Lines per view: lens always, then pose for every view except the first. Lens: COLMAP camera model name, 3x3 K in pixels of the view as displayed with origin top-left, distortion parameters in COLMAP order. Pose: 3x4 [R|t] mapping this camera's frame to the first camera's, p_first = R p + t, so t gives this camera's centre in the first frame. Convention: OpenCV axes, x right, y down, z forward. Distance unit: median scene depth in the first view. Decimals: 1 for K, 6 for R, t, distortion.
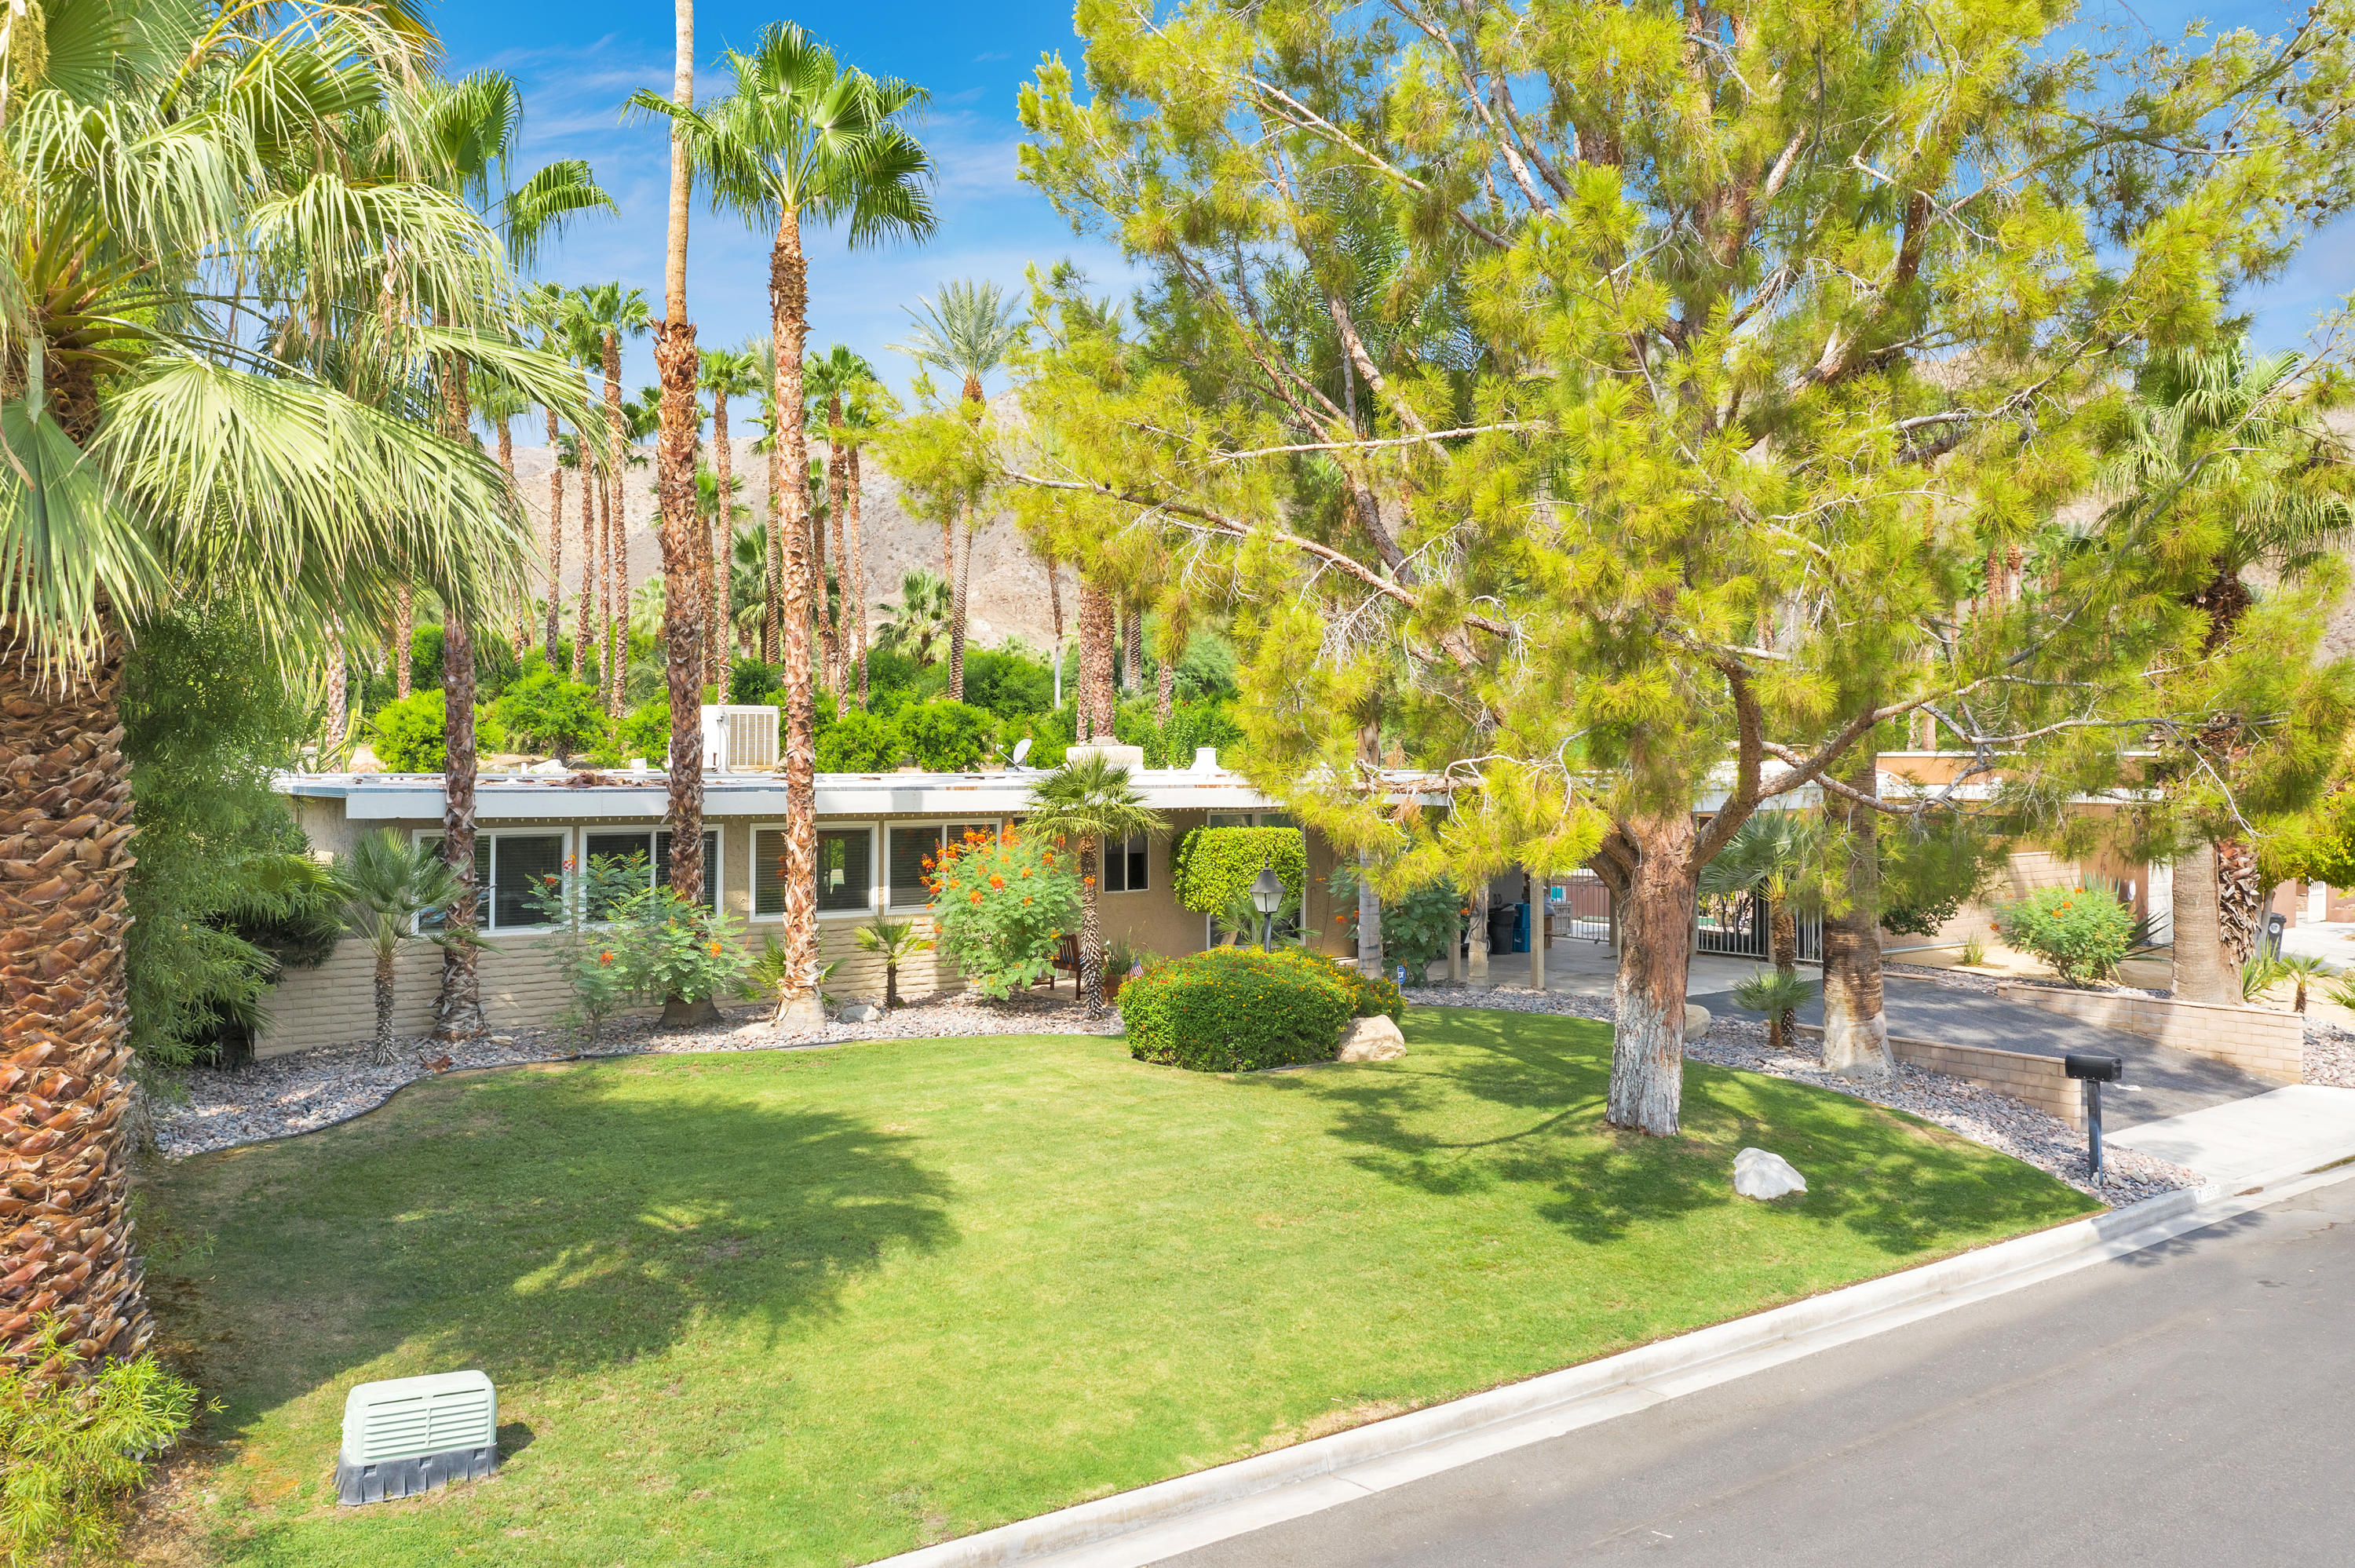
lens RADIAL K [[1937.9, 0, 1171.3], [0, 1937.9, 723.6], [0, 0, 1]] dist [-0.010268, 0.004817]
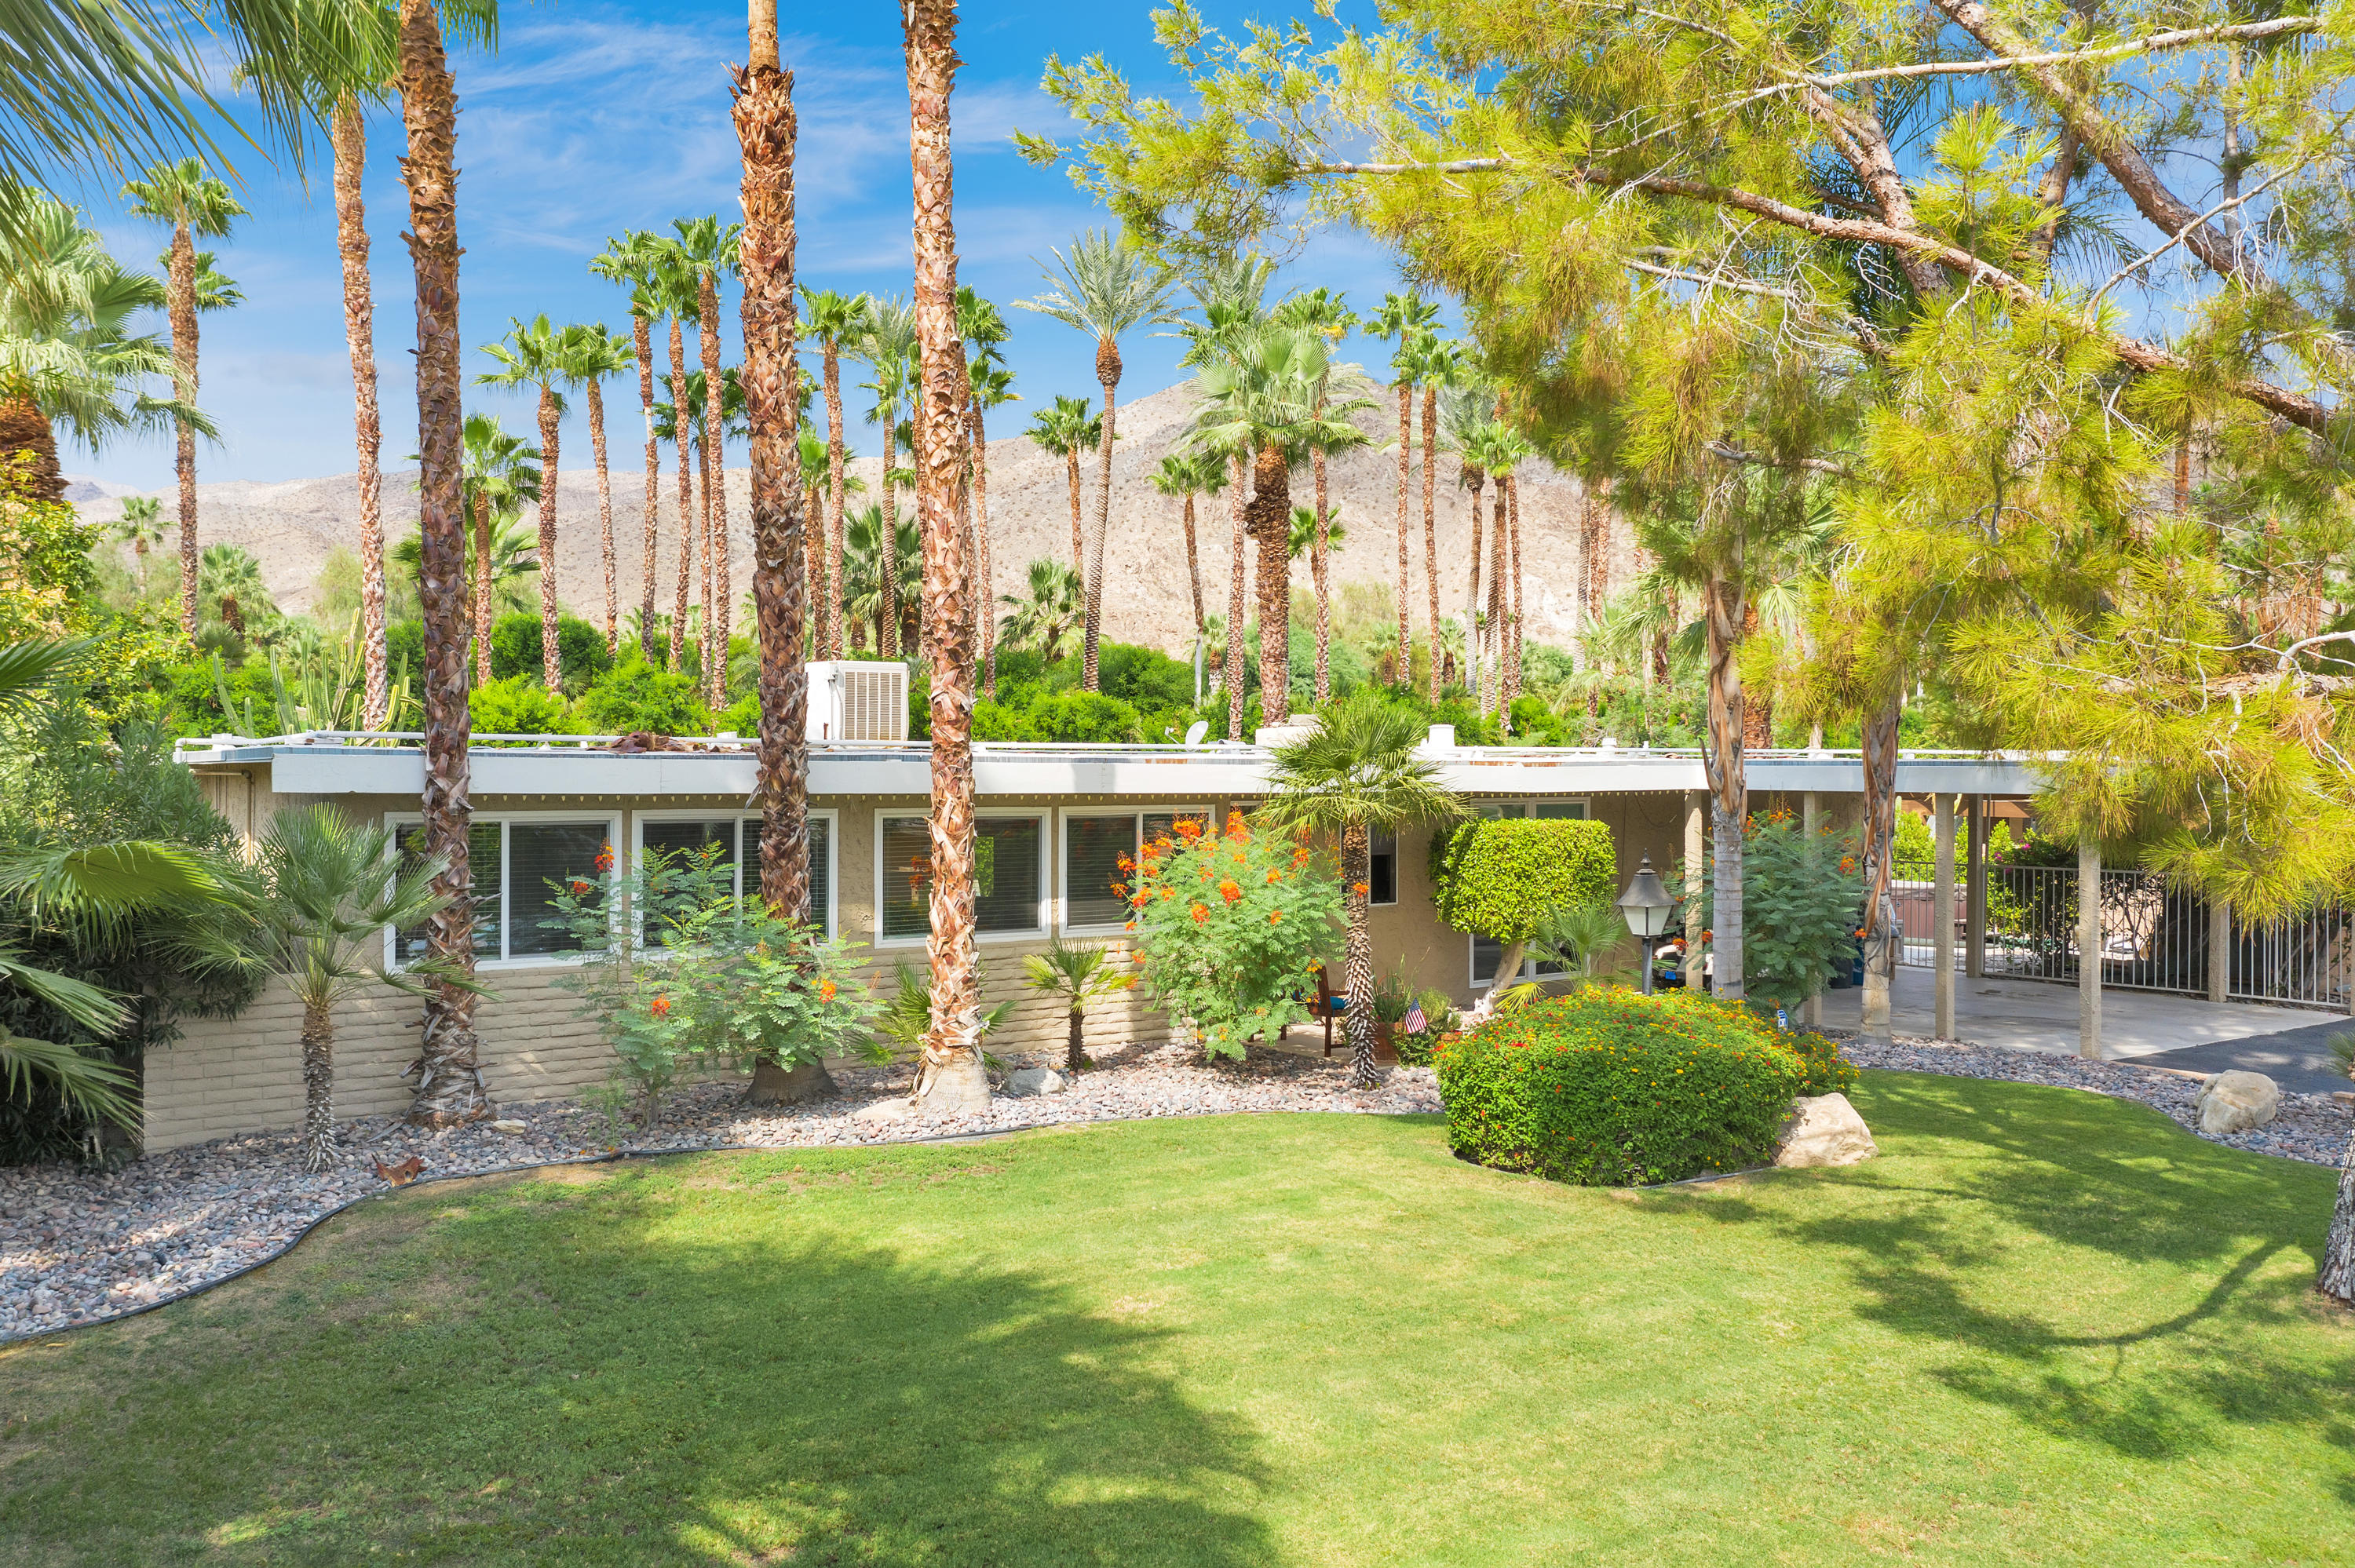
lens RADIAL K [[1916.5, 0, 1177.5], [0, 1916.5, 784.0], [0, 0, 1]] dist [-0.012141, 0.002530]
pose [[0.998694, -0.001667, -0.051065, -0.076883], [0.002785, 0.999758, 0.021822, 0.029838], [0.051016, -0.021935, 0.998457, 0.331551]]
